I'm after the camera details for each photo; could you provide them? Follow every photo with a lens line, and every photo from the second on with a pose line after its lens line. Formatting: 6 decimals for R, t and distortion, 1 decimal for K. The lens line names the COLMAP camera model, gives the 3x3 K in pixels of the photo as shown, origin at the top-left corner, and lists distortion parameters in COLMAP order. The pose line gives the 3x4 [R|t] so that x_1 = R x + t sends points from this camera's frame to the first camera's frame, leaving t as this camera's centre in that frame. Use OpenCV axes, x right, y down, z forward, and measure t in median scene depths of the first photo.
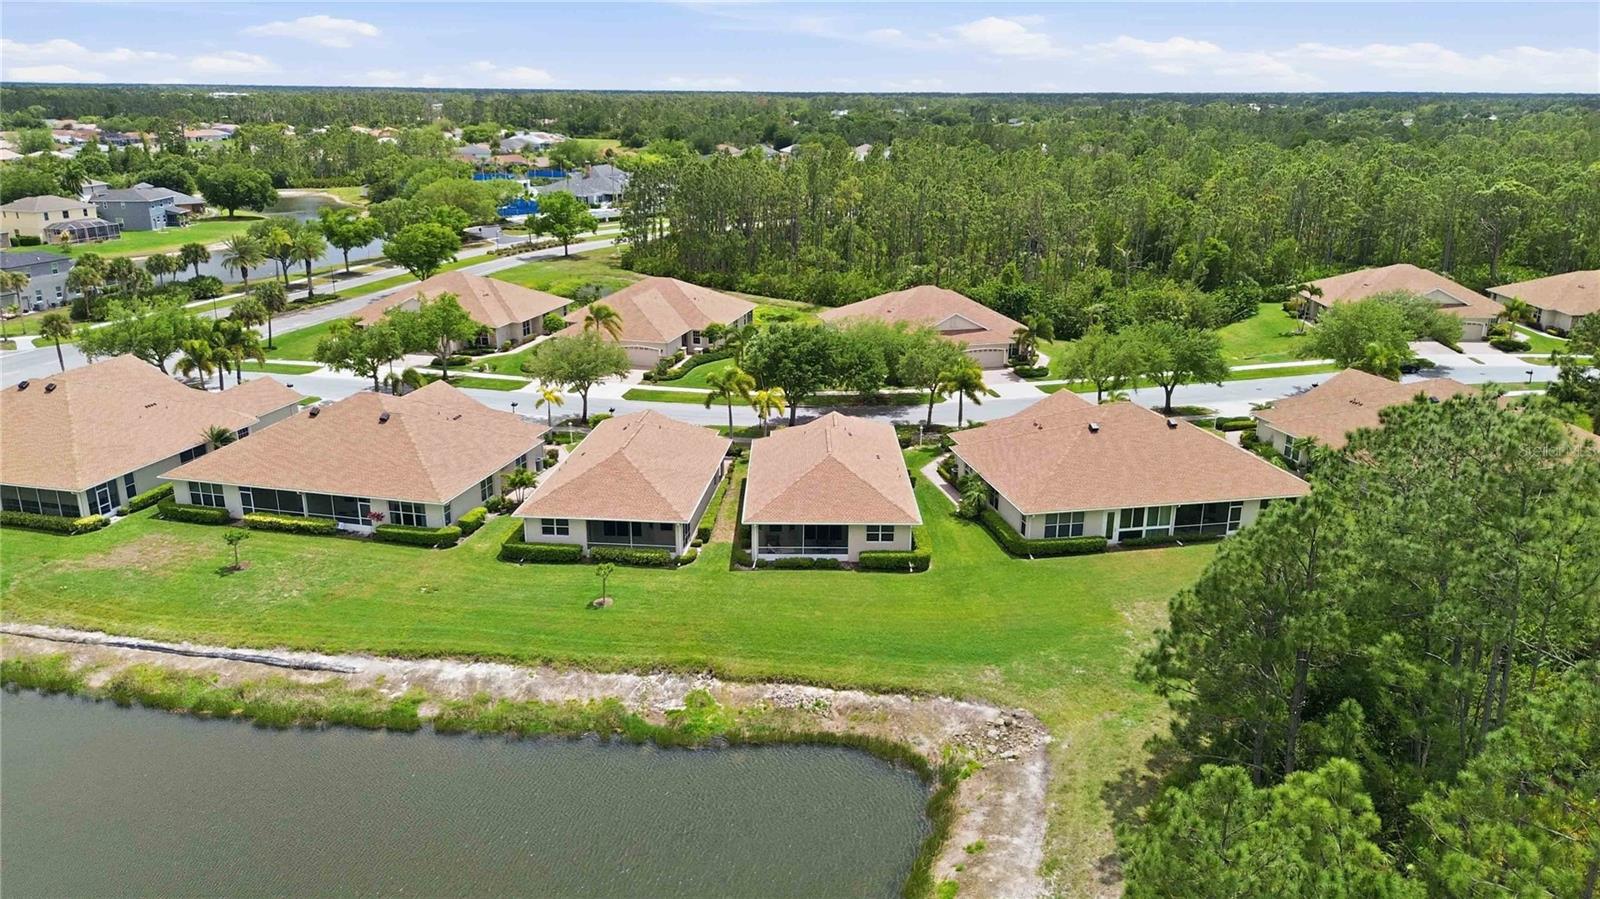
lens RADIAL K [[1188.2, 0, 800.0], [0, 1188.2, 449.5], [0, 0, 1]] dist [-0.002210, -0.002371]
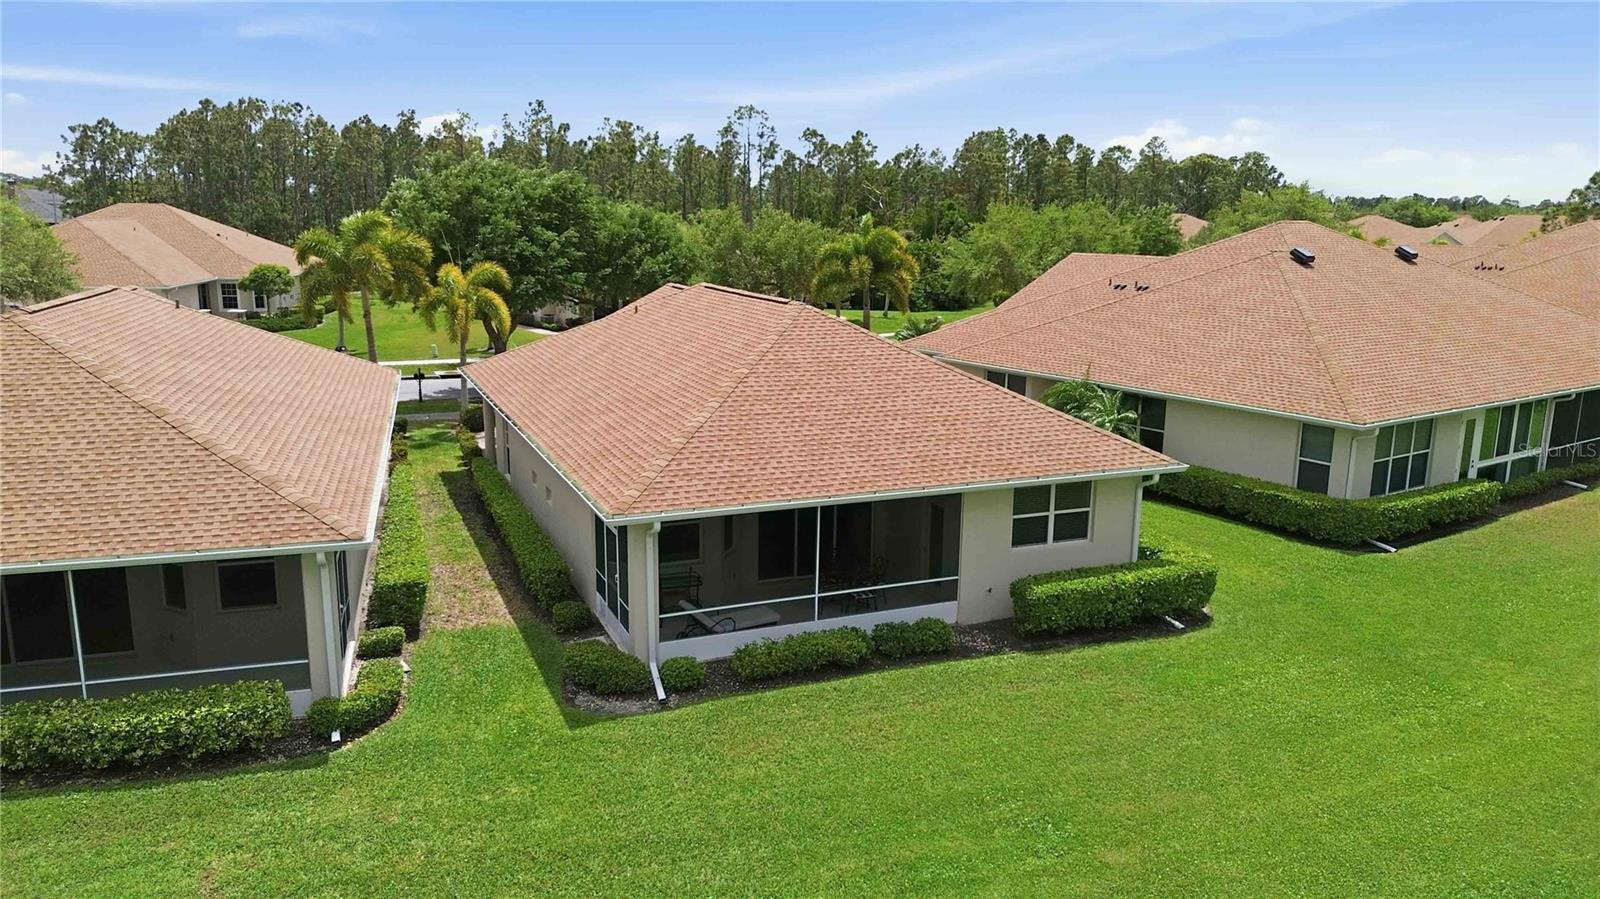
lens RADIAL K [[1188.2, 0, 800.0], [0, 1188.2, 449.5], [0, 0, 1]] dist [-0.002210, -0.002371]
pose [[0.927963, -0.082927, 0.363330, -0.095590], [0.116058, 0.990753, -0.070286, 0.068293], [-0.354141, 0.107390, 0.929006, 0.748088]]
